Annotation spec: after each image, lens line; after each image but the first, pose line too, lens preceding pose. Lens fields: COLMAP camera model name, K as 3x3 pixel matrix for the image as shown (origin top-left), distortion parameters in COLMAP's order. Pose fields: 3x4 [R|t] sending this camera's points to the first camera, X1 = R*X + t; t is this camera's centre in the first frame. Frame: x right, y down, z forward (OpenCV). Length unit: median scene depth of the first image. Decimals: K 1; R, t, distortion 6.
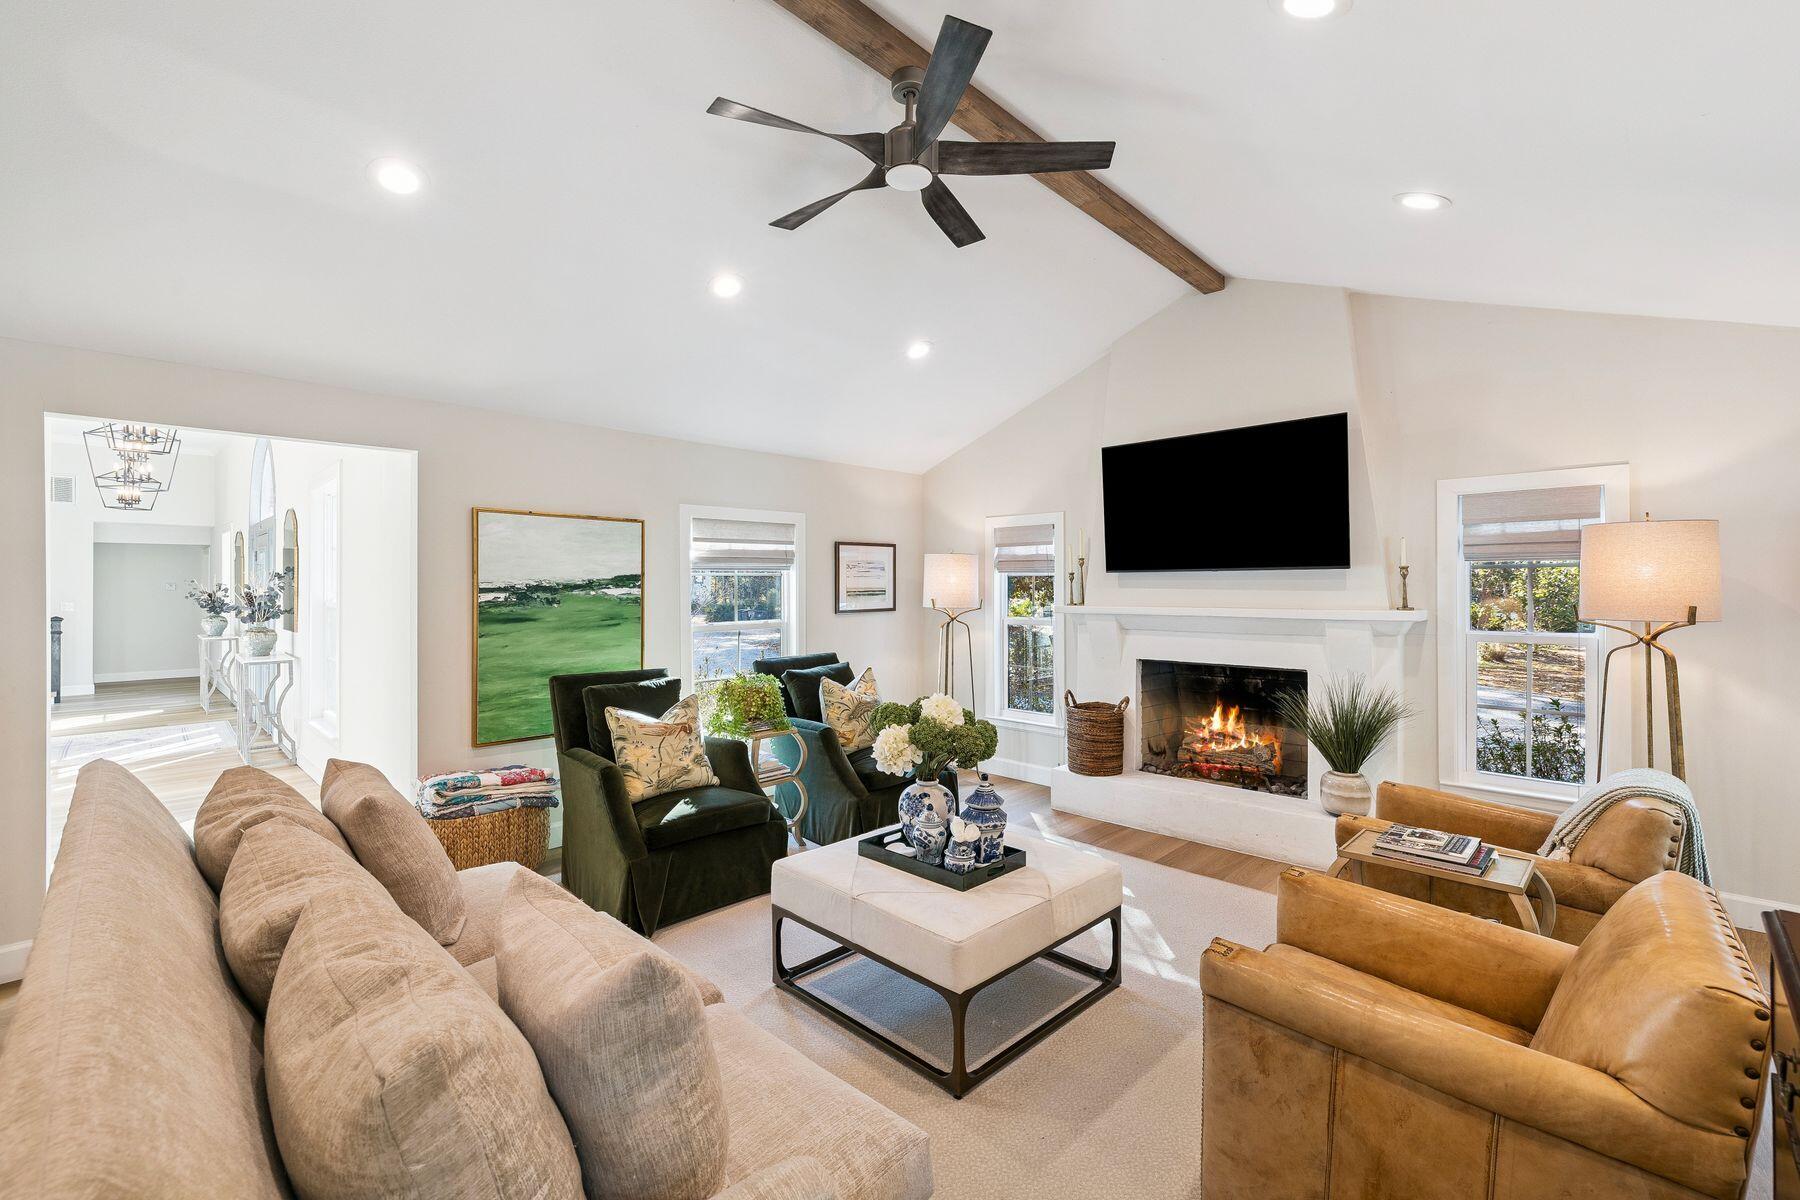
lens RADIAL K [[760.9, 0, 904.2], [0, 760.9, 591.8], [0, 0, 1]] dist [0.001554, -0.000077]
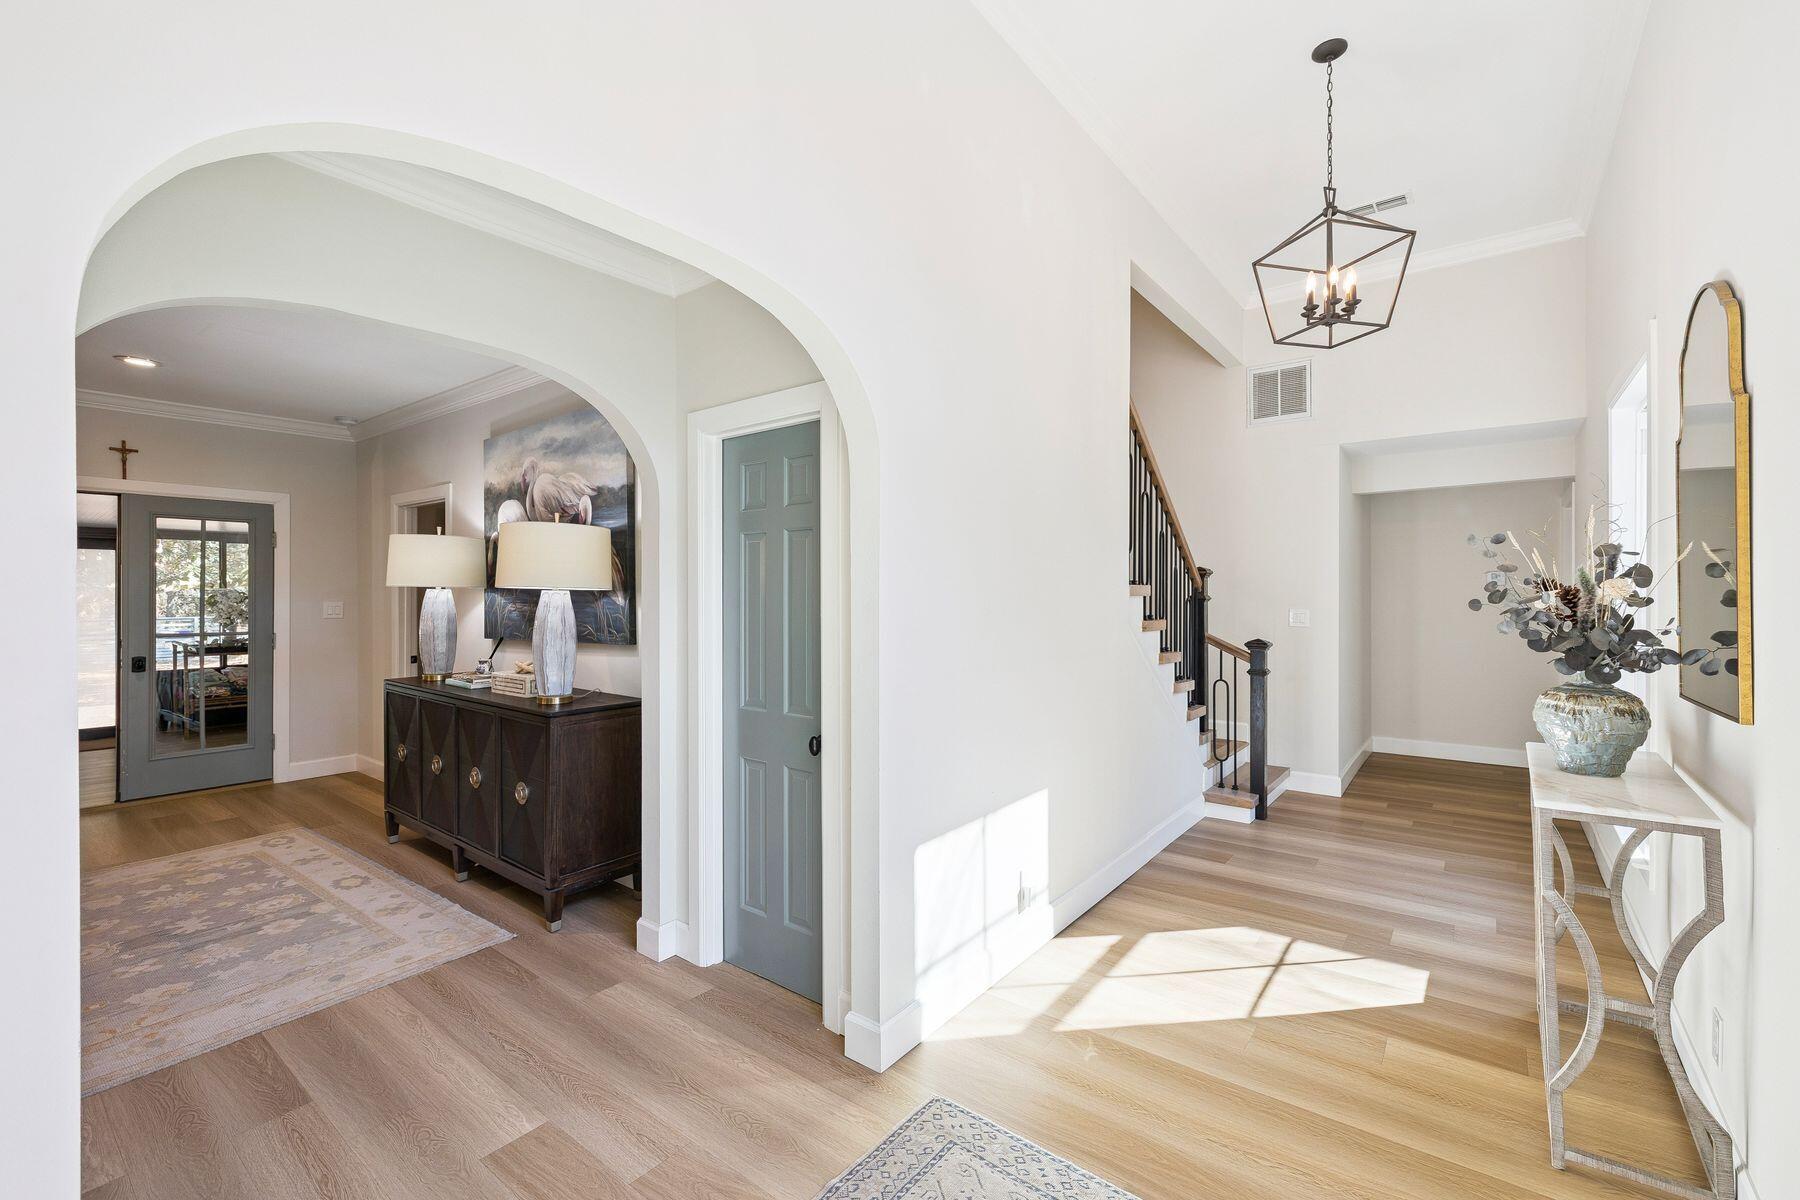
lens RADIAL K [[760.9, 0, 904.2], [0, 760.9, 591.8], [0, 0, 1]] dist [0.001554, -0.000077]
pose [[0.109187, 0.000572, -0.994021, -0.692169], [0.003033, 0.999995, 0.000908, 0.002312], [0.994017, -0.003114, 0.109184, 0.761475]]
